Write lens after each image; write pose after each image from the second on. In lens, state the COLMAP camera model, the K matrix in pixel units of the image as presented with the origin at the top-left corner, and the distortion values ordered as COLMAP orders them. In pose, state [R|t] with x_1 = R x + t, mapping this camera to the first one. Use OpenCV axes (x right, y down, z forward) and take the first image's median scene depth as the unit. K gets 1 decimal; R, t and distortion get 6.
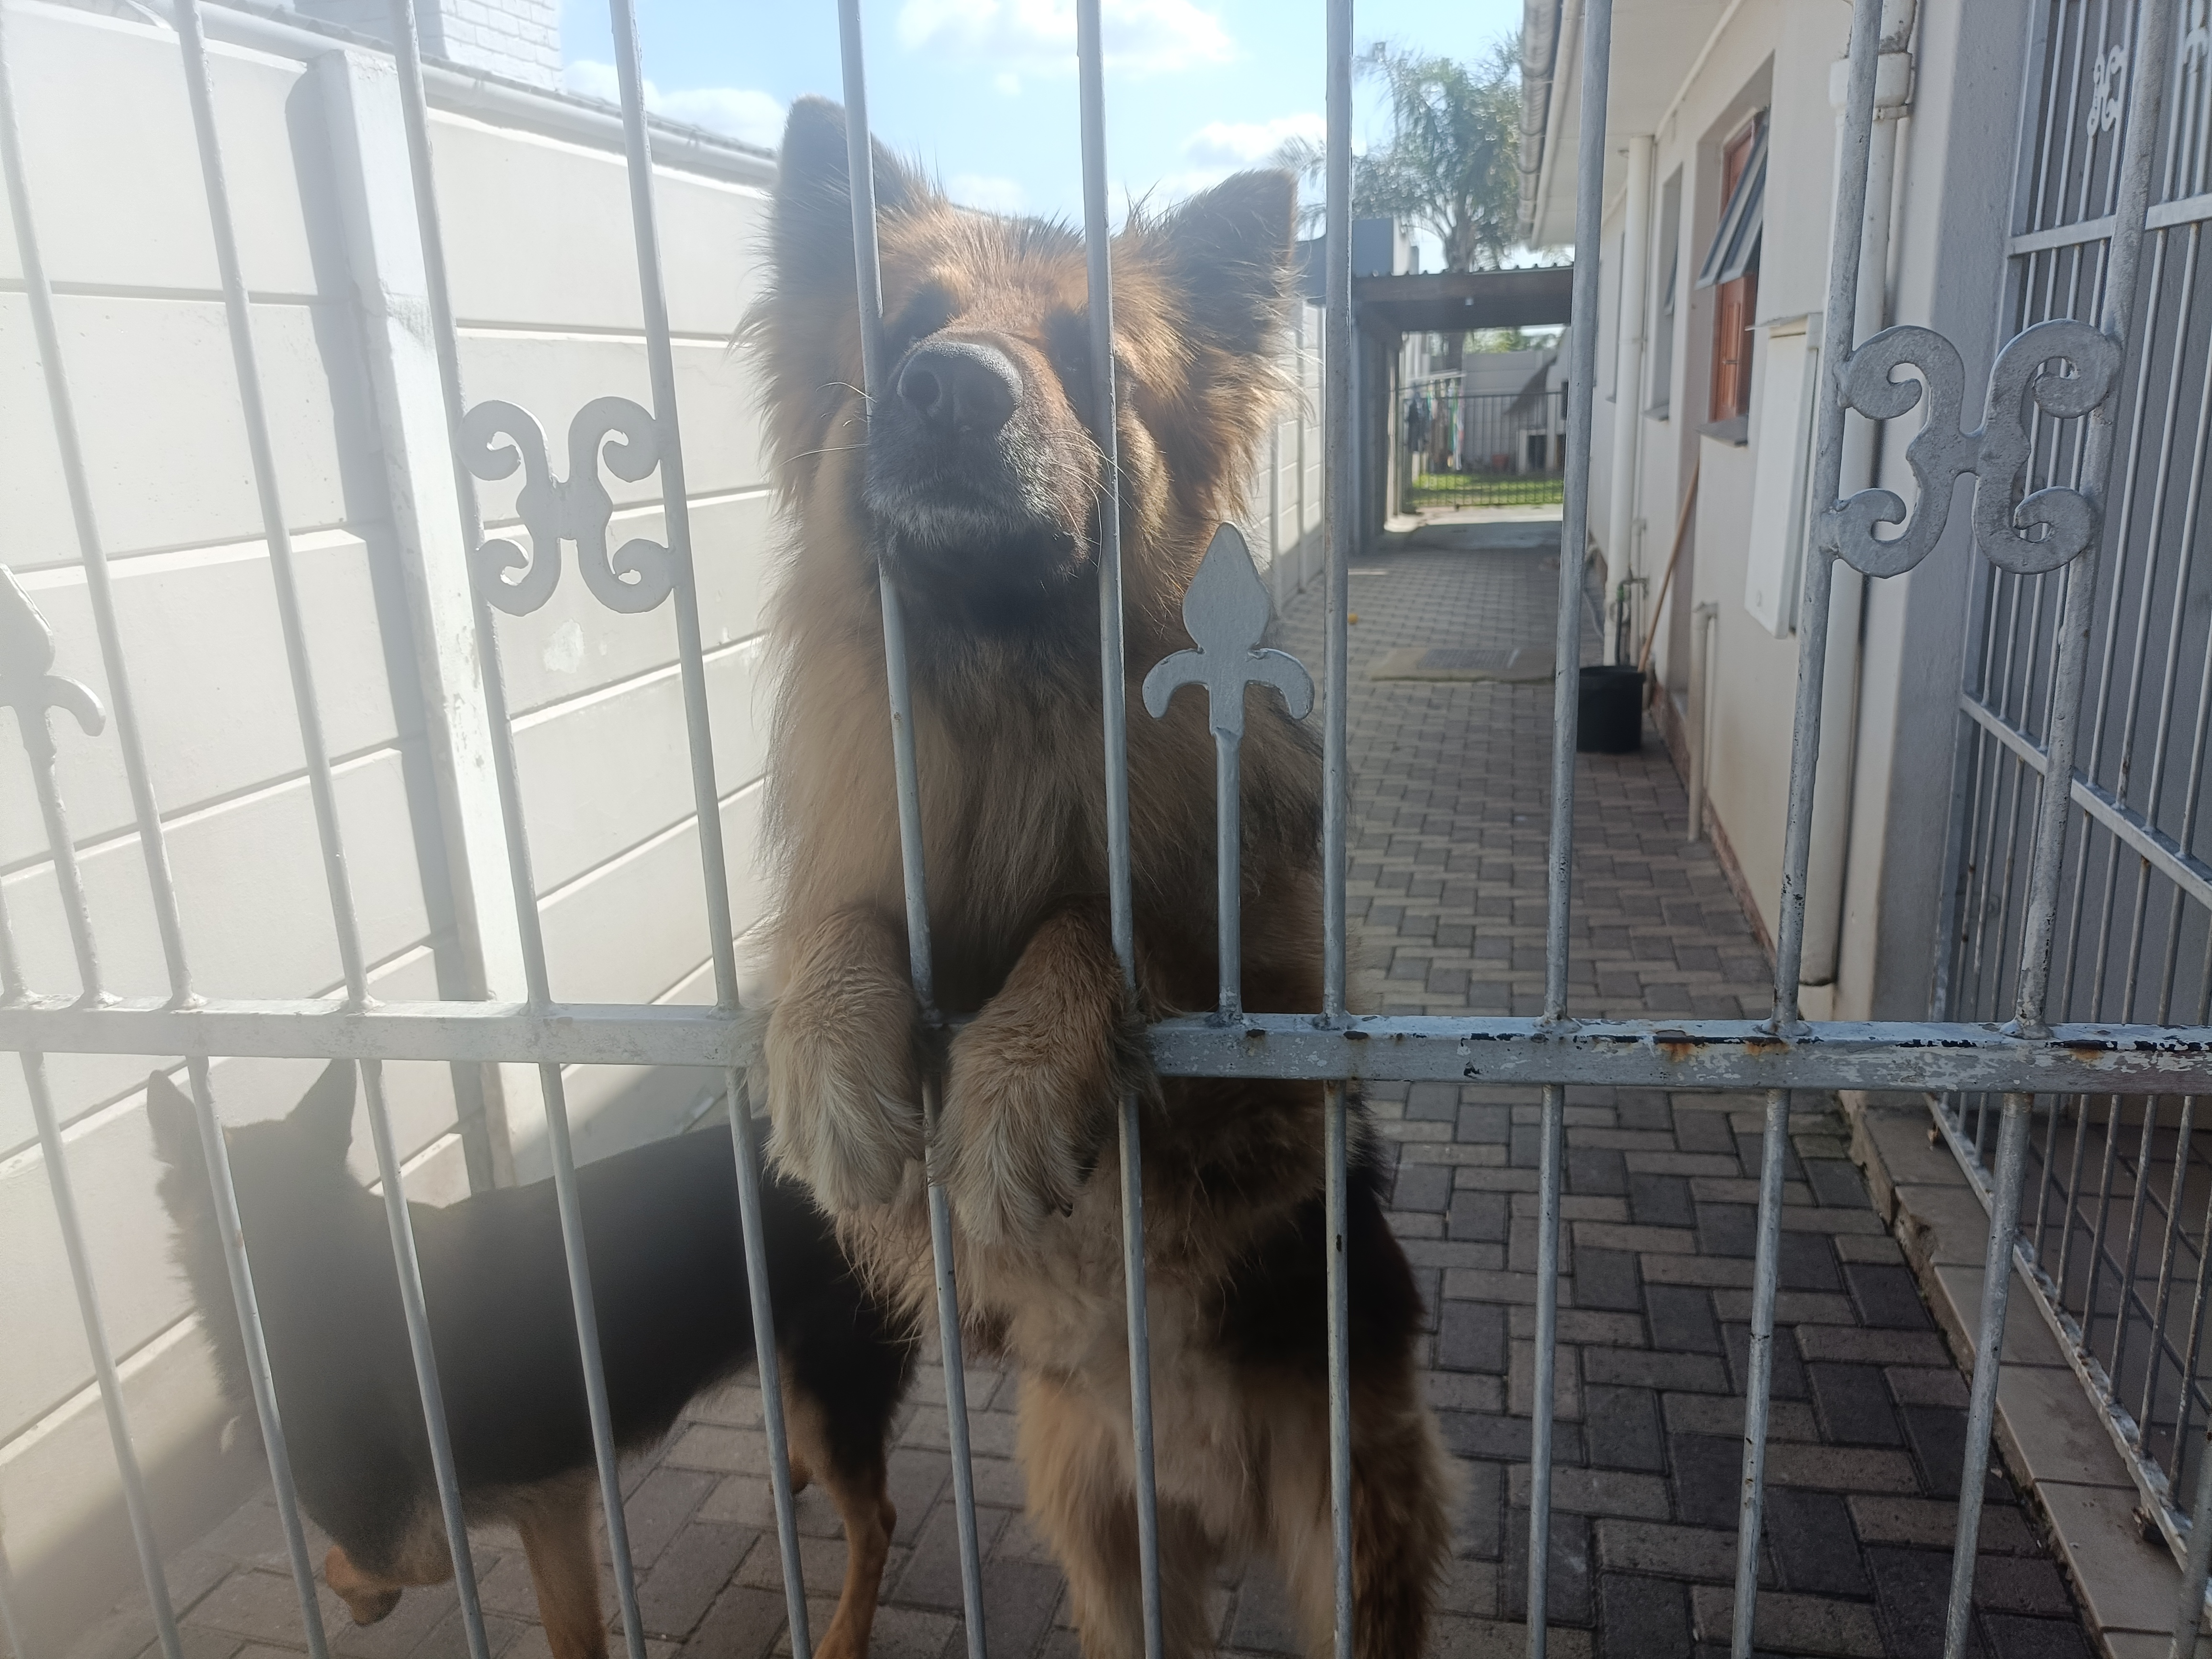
lens RADIAL K [[1648.1, 0, 1121.0], [0, 1648.1, 872.1], [0, 0, 1]] dist [0.036260, -0.027244]
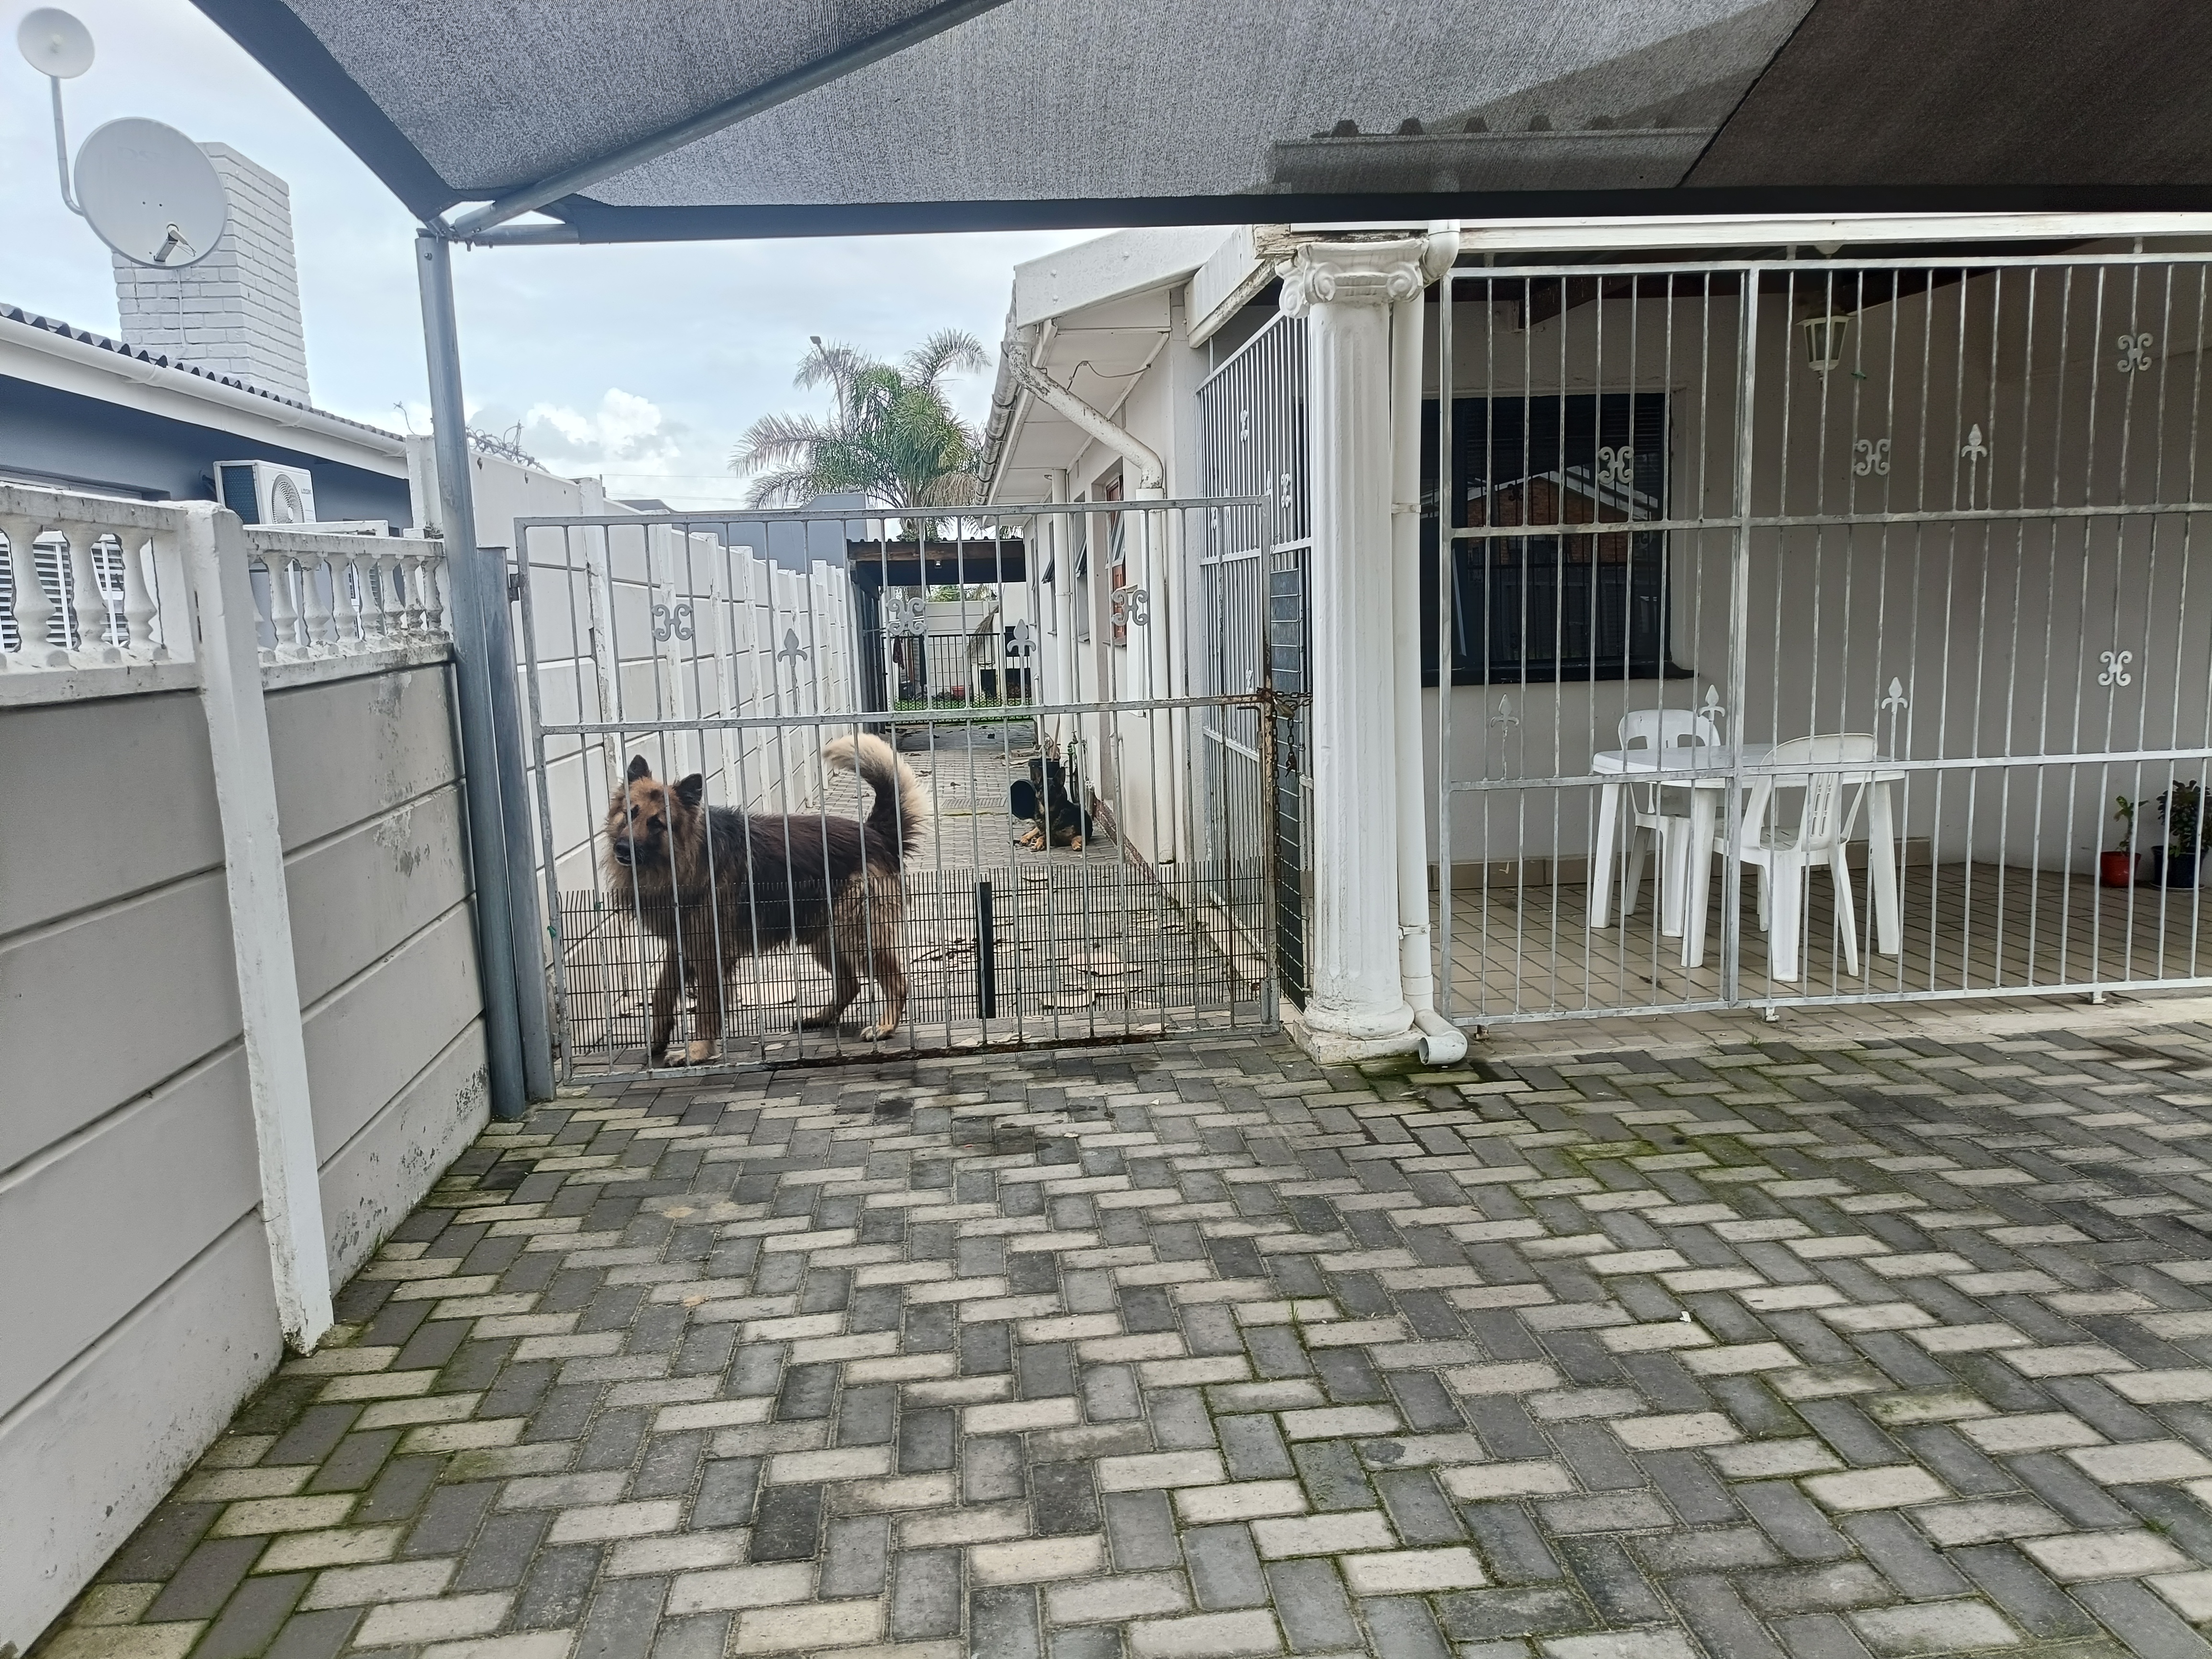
lens RADIAL K [[1648.1, 0, 1121.1], [0, 1648.1, 842.9], [0, 0, 1]] dist [0.036260, -0.027244]
pose [[0.947487, -0.038174, 0.317507, -0.541550], [0.088146, 0.985564, -0.144546, 0.534055], [-0.307406, 0.164942, 0.937174, -1.649724]]
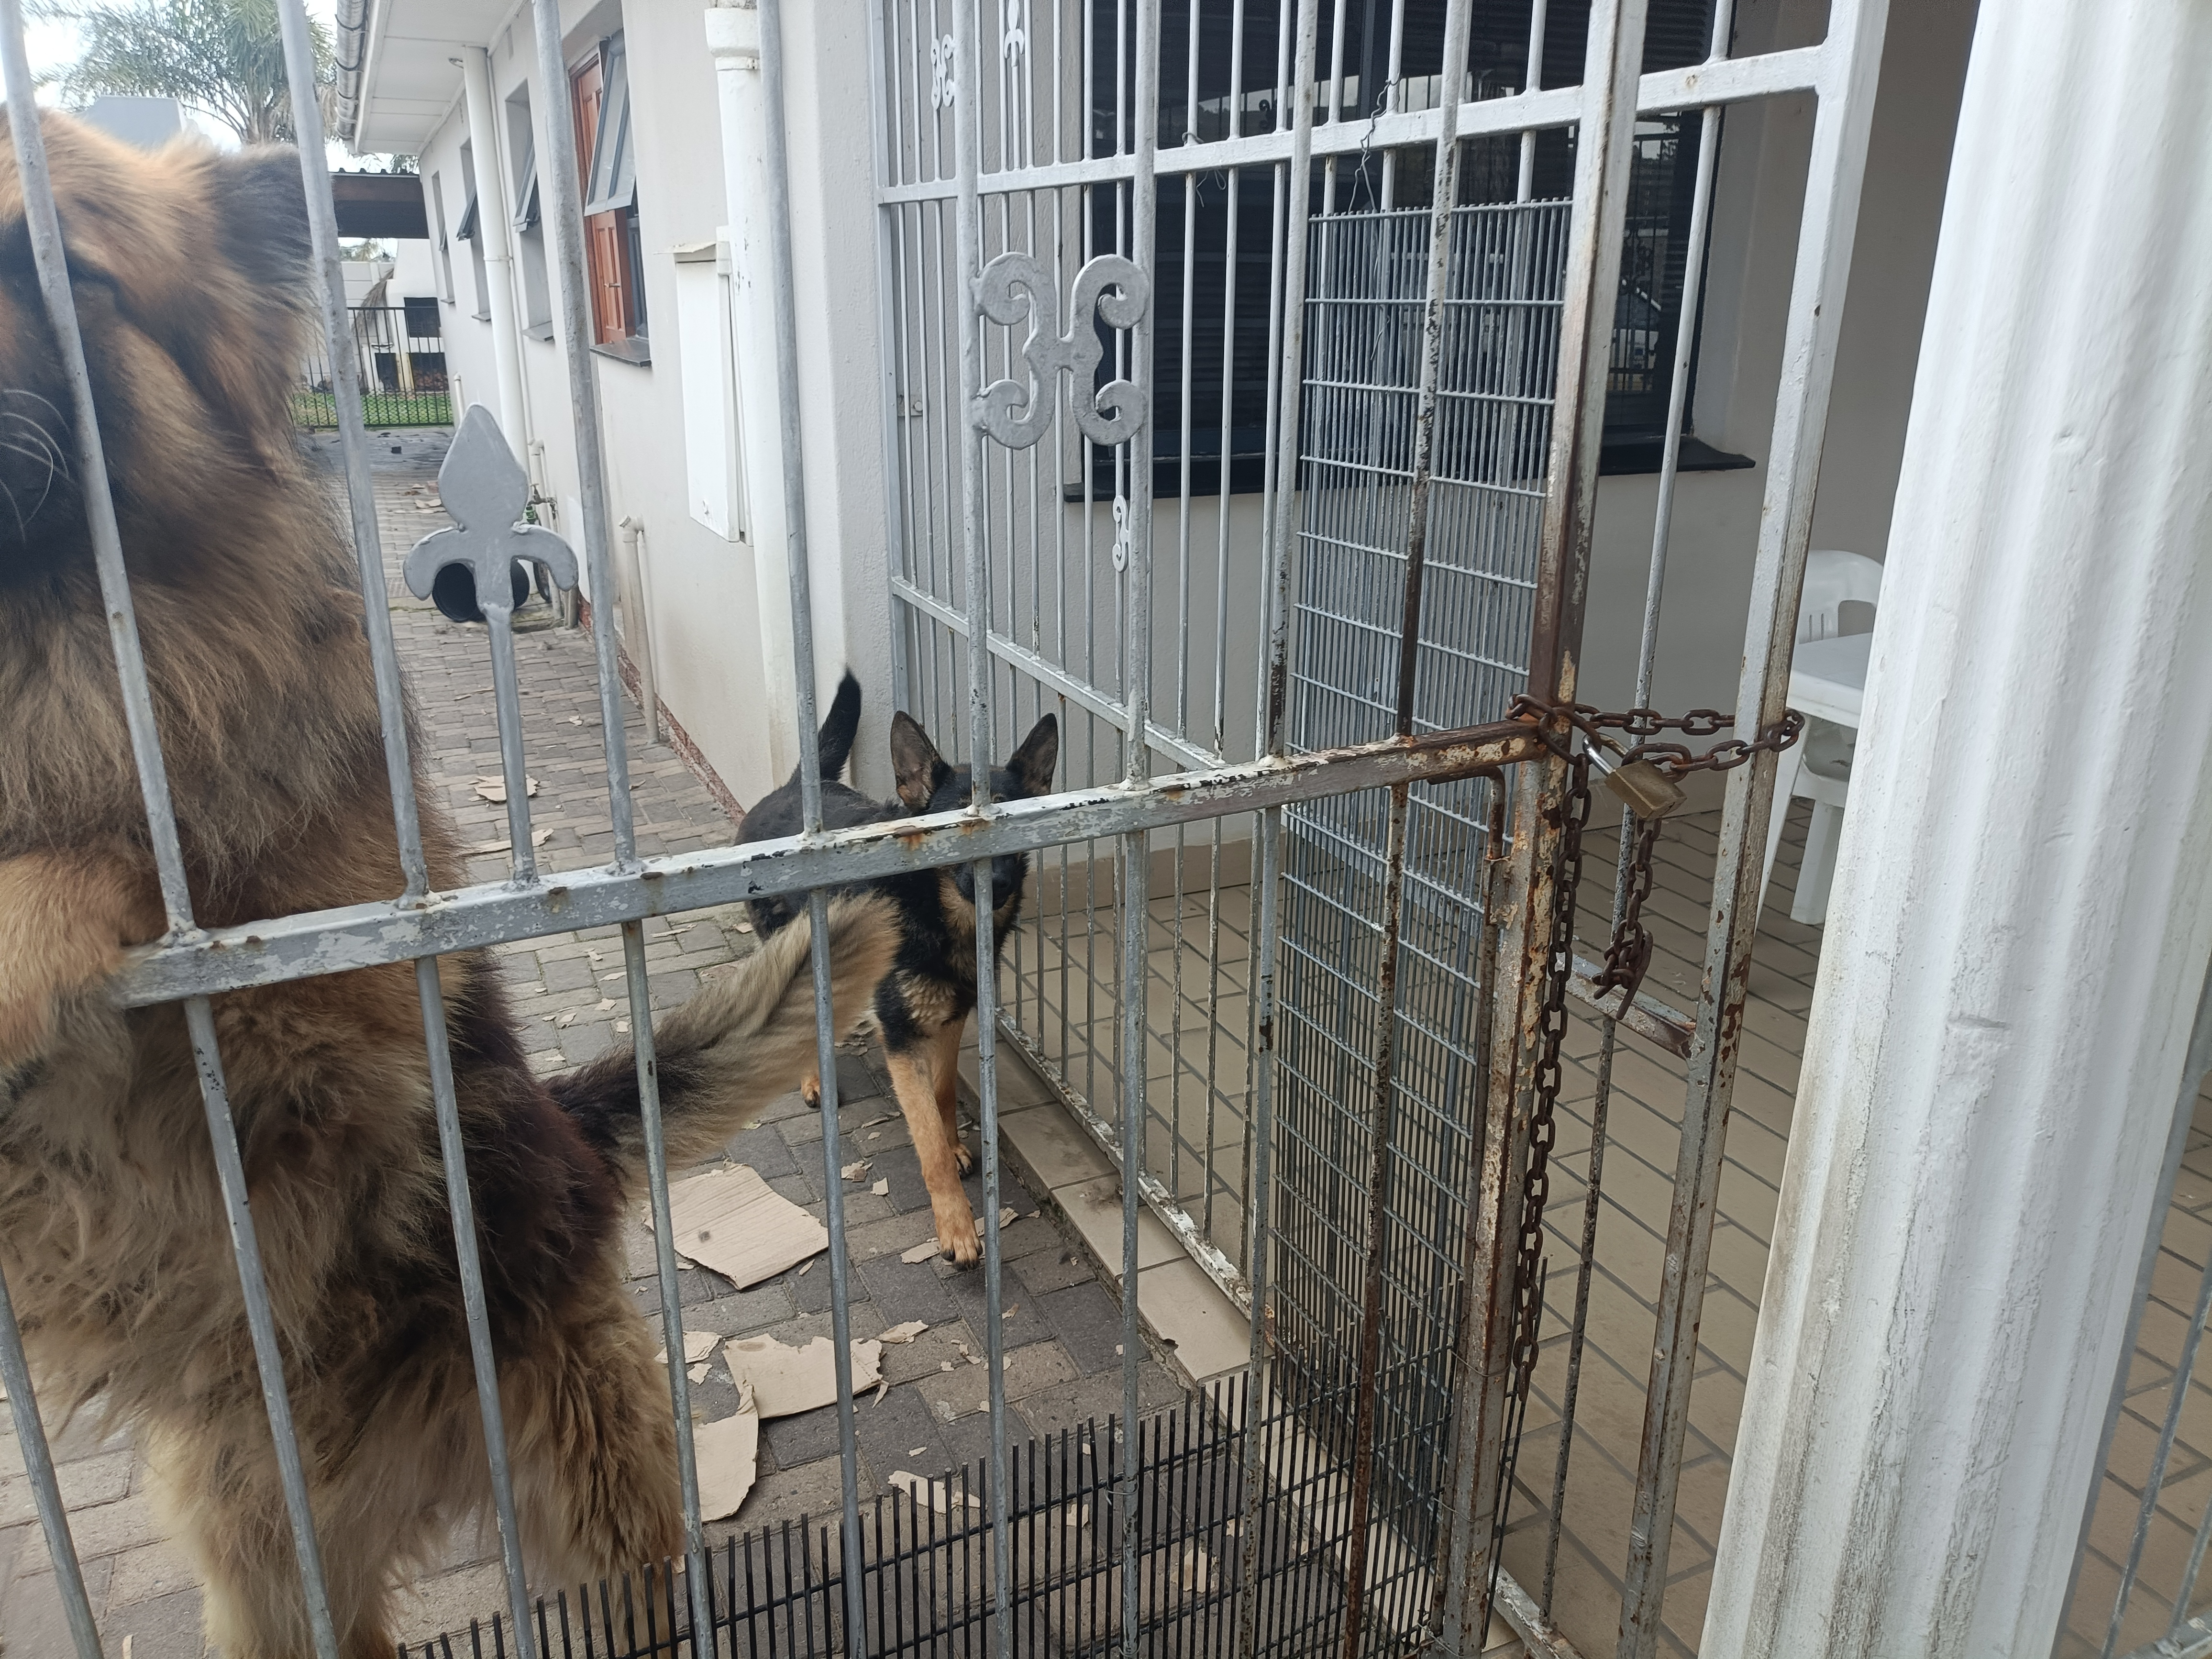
lens RADIAL K [[1648.1, 0, 1118.9], [0, 1648.1, 832.1], [0, 0, 1]] dist [0.036260, -0.027244]
pose [[0.798896, -0.148846, 0.582761, -0.091029], [0.136738, 0.988471, 0.065019, 0.015049], [-0.585720, 0.027742, 0.810038, -0.030641]]
